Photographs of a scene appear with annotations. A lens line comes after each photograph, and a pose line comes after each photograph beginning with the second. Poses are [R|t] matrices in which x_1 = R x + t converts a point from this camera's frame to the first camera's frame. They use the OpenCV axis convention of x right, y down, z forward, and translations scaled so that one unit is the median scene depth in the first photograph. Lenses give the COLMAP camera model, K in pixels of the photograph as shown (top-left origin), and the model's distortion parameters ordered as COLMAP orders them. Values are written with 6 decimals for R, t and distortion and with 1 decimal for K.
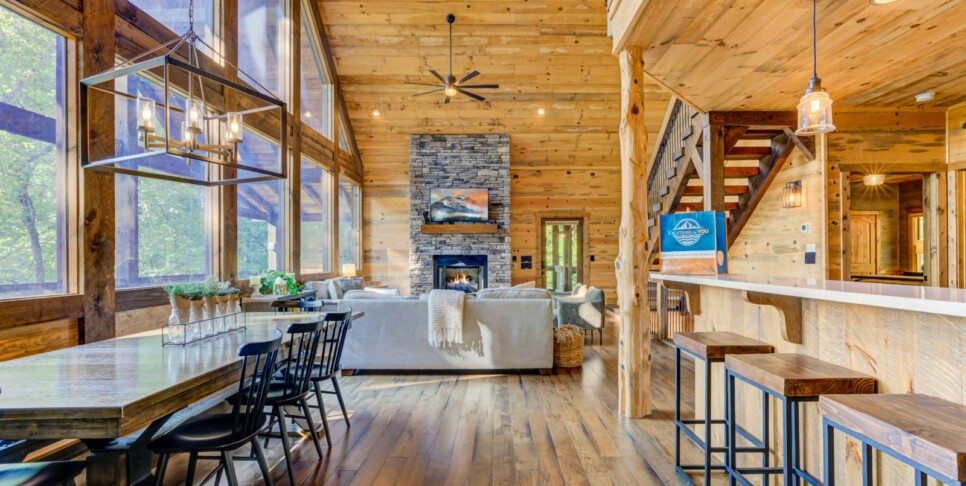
lens RADIAL K [[493.0, 0, 483.0], [0, 493.0, 243.0], [0, 0, 1]] dist [-0.024145, 0.000790]
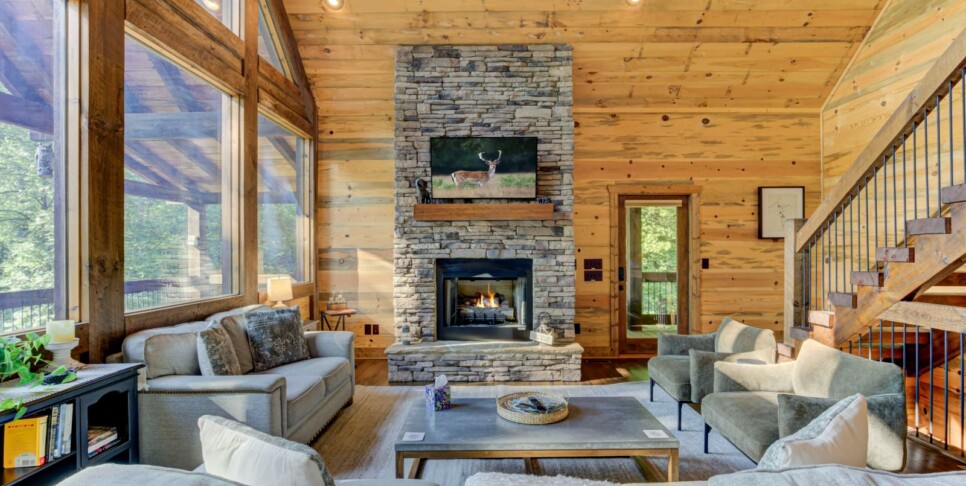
lens RADIAL K [[474.3, 0, 483.0], [0, 474.3, 243.0], [0, 0, 1]] dist [-0.021655, 0.019519]
pose [[0.999836, 0.002233, 0.017952, -0.083037], [-0.002538, 0.999852, 0.017029, -0.003747], [-0.017912, -0.017072, 0.999694, 0.662559]]
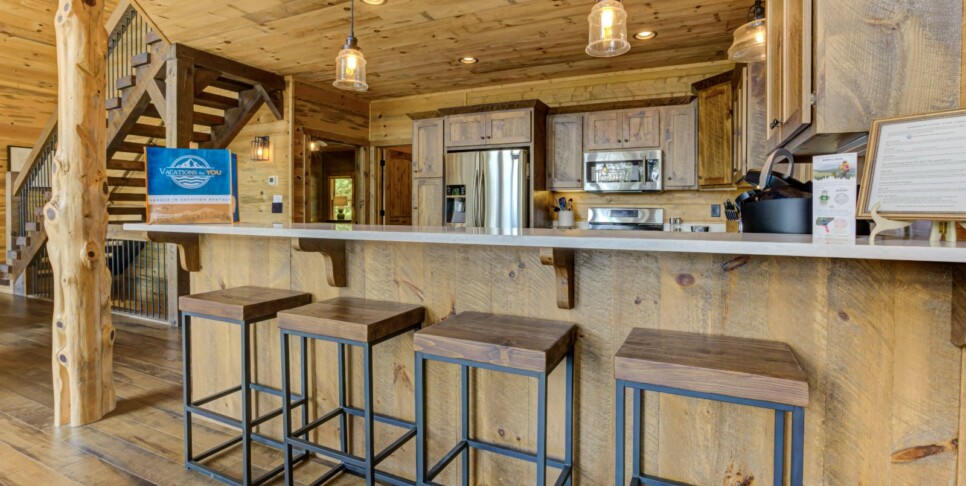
lens RADIAL K [[416.6, 0, 483.6], [0, 416.6, 215.5], [0, 0, 1]] dist [-0.050404, 0.015475]
pose [[0.355303, -0.002017, 0.934749, -0.028445], [-0.034504, 0.999288, 0.015271, 0.014486], [-0.934114, -0.037678, 0.354980, 0.188302]]
